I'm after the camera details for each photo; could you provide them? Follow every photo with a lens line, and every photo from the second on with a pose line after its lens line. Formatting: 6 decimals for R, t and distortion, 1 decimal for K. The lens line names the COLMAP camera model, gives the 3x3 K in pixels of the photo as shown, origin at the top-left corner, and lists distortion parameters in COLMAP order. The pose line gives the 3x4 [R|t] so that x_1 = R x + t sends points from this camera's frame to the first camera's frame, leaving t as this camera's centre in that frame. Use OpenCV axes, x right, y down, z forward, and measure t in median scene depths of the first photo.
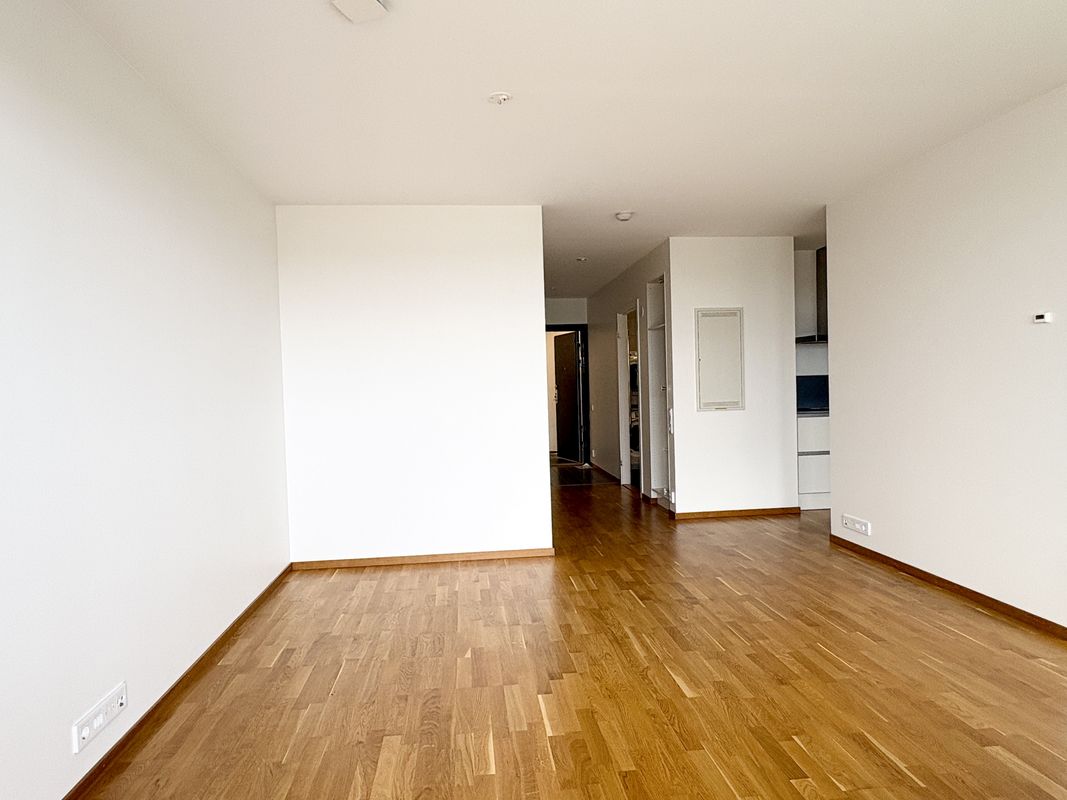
lens RADIAL K [[647.7, 0, 534.1], [0, 647.7, 398.5], [0, 0, 1]] dist [-0.007013, 0.004120]
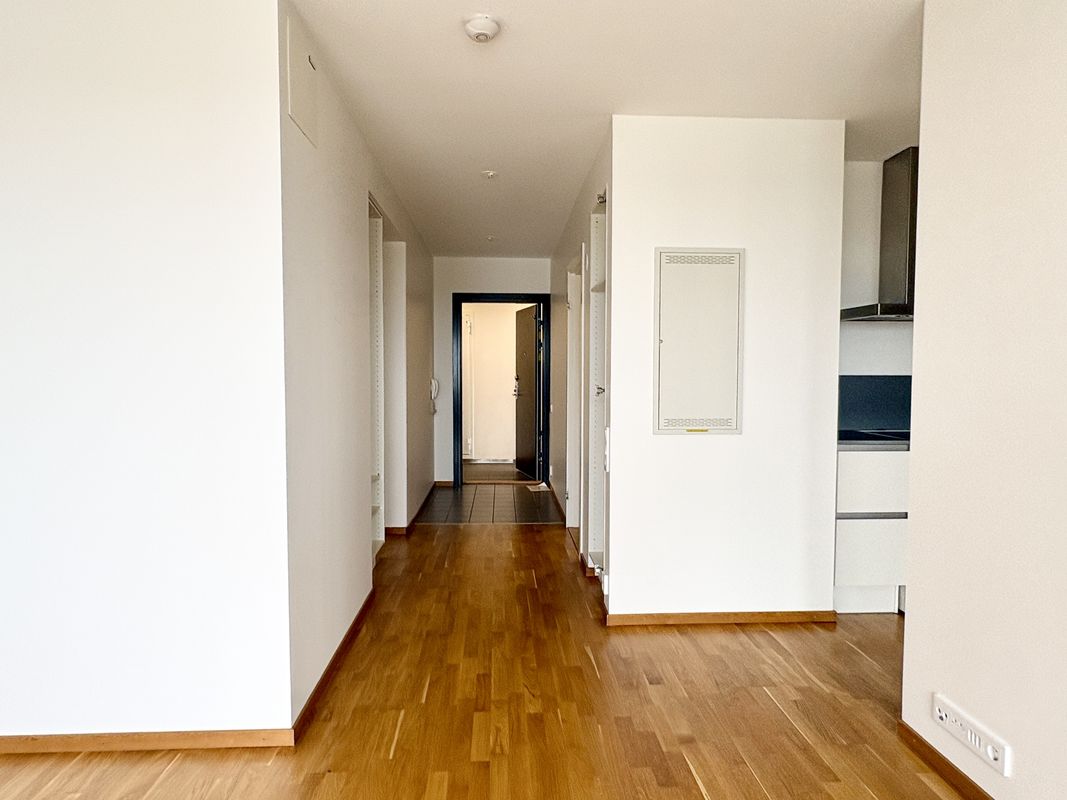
lens RADIAL K [[647.7, 0, 532.6], [0, 647.7, 398.7], [0, 0, 1]] dist [-0.007013, 0.004120]
pose [[0.997933, 0.033887, -0.054610, 0.175084], [-0.032745, 0.999229, 0.021684, -0.018976], [0.055303, -0.019851, 0.998272, 0.434522]]
